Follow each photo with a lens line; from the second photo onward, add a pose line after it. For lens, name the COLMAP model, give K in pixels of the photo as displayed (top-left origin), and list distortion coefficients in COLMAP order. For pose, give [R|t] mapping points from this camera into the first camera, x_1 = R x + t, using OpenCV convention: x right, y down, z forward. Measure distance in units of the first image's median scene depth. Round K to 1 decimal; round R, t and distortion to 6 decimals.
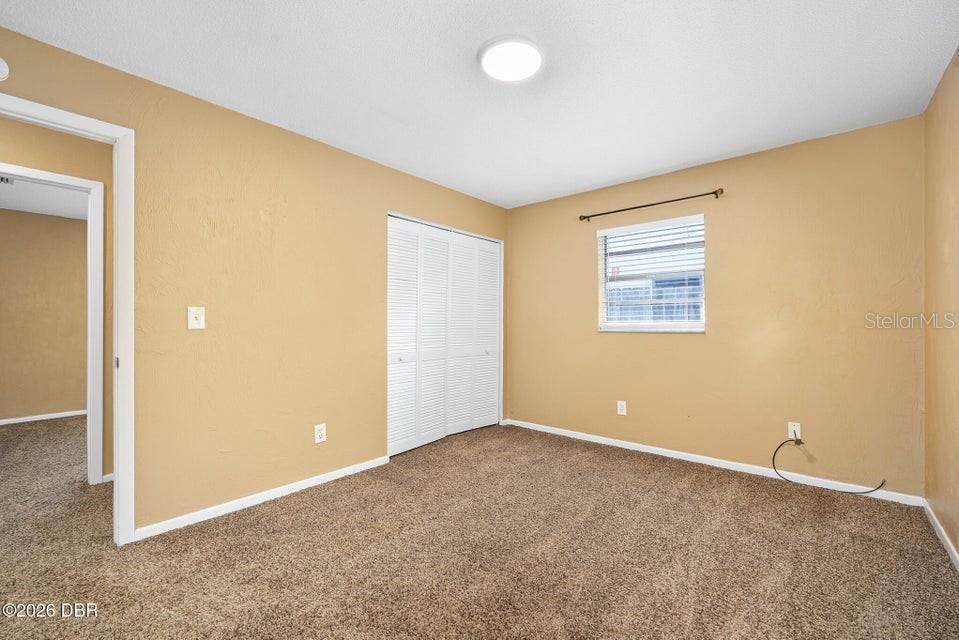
lens RADIAL K [[392.9, 0, 478.7], [0, 392.9, 321.5], [0, 0, 1]] dist [0.001510, 0.000054]
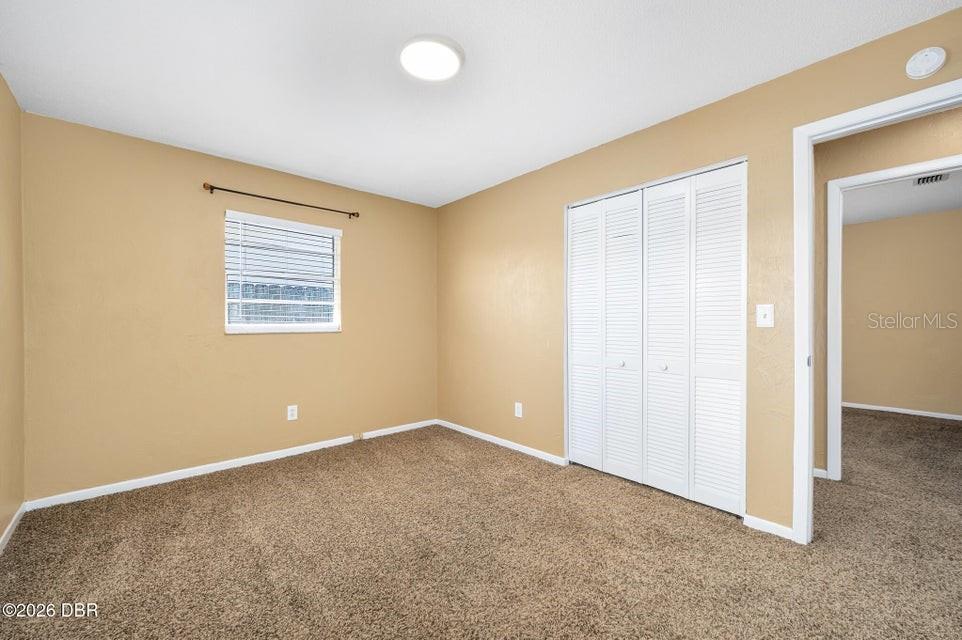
lens RADIAL K [[394.1, 0, 480.2], [0, 394.1, 321.5], [0, 0, 1]] dist [0.001510, 0.000054]
pose [[0.133987, 0.007718, 0.990953, -0.517136], [-0.005376, 0.999961, -0.007062, 0.004792], [-0.990969, -0.004381, 0.134023, 0.433091]]
